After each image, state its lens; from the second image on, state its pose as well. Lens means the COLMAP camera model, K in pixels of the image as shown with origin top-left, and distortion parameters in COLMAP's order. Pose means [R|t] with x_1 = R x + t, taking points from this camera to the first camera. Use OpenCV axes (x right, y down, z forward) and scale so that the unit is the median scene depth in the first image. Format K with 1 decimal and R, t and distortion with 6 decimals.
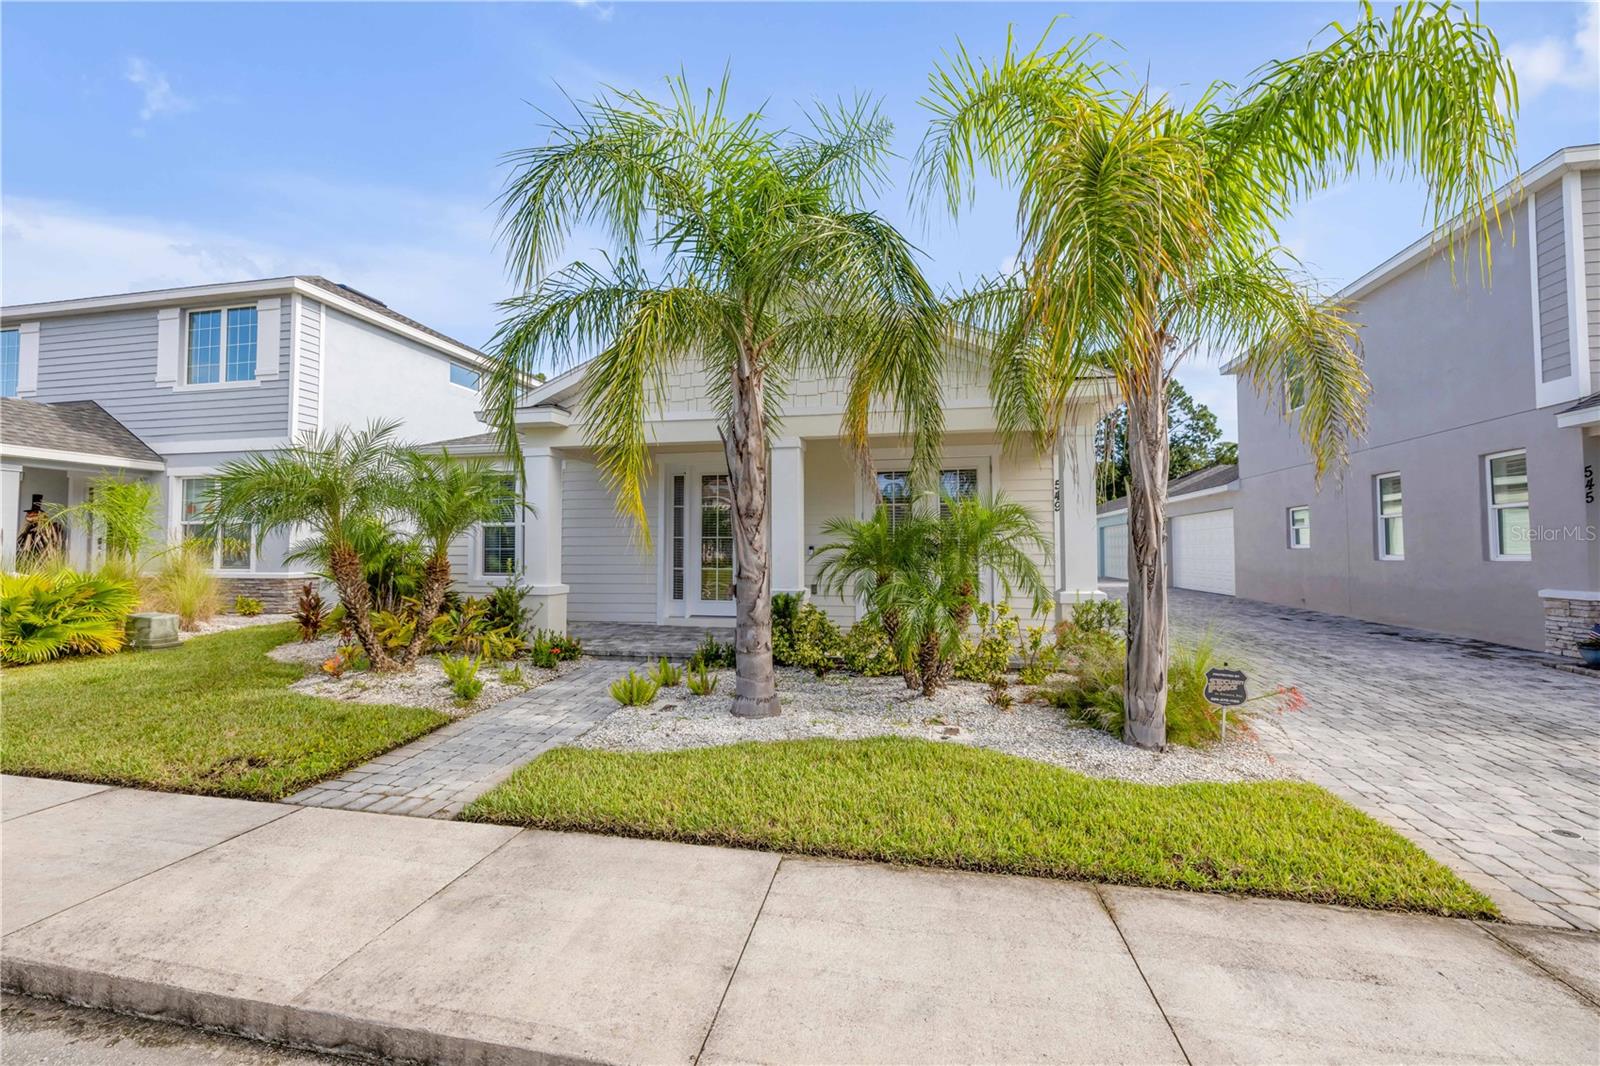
lens RADIAL K [[686.0, 0, 772.9], [0, 686.0, 526.3], [0, 0, 1]] dist [-0.002532, -0.000237]
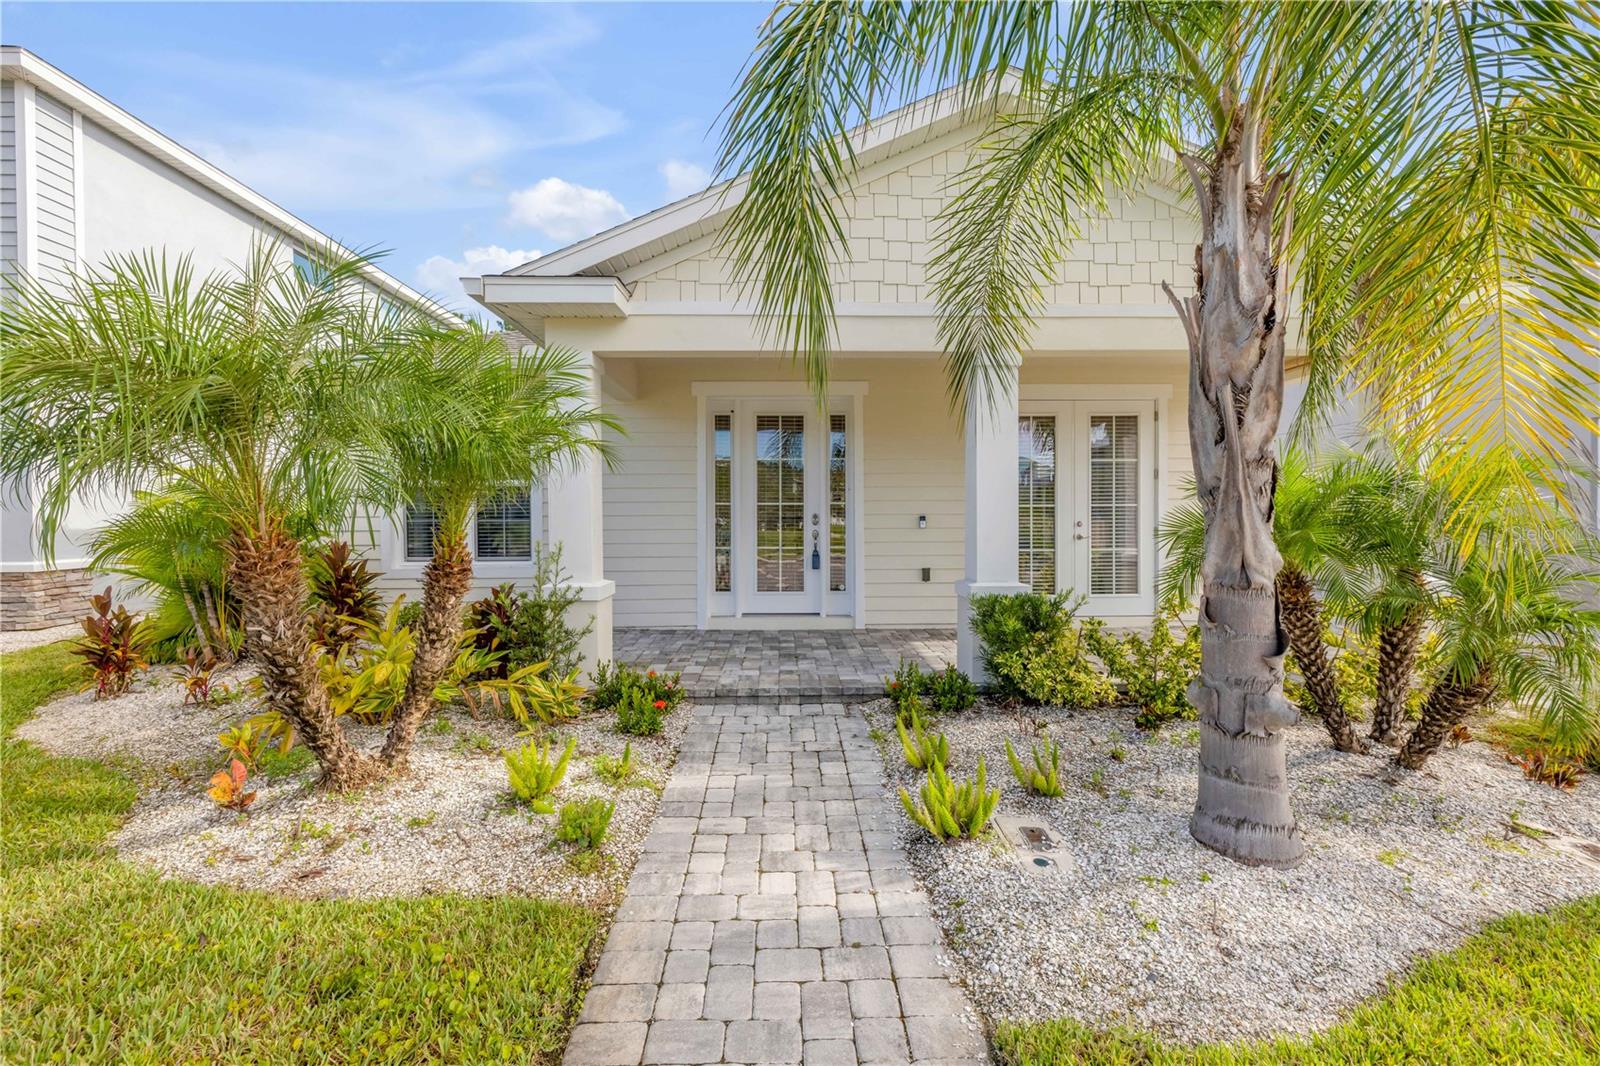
lens RADIAL K [[688.9, 0, 782.4], [0, 688.9, 531.6], [0, 0, 1]] dist [-0.002526, -0.000211]
pose [[0.970623, -0.008424, 0.240459, -0.358796], [-0.005229, 0.998412, 0.056084, 0.006683], [-0.240550, -0.055694, 0.969038, 0.436565]]
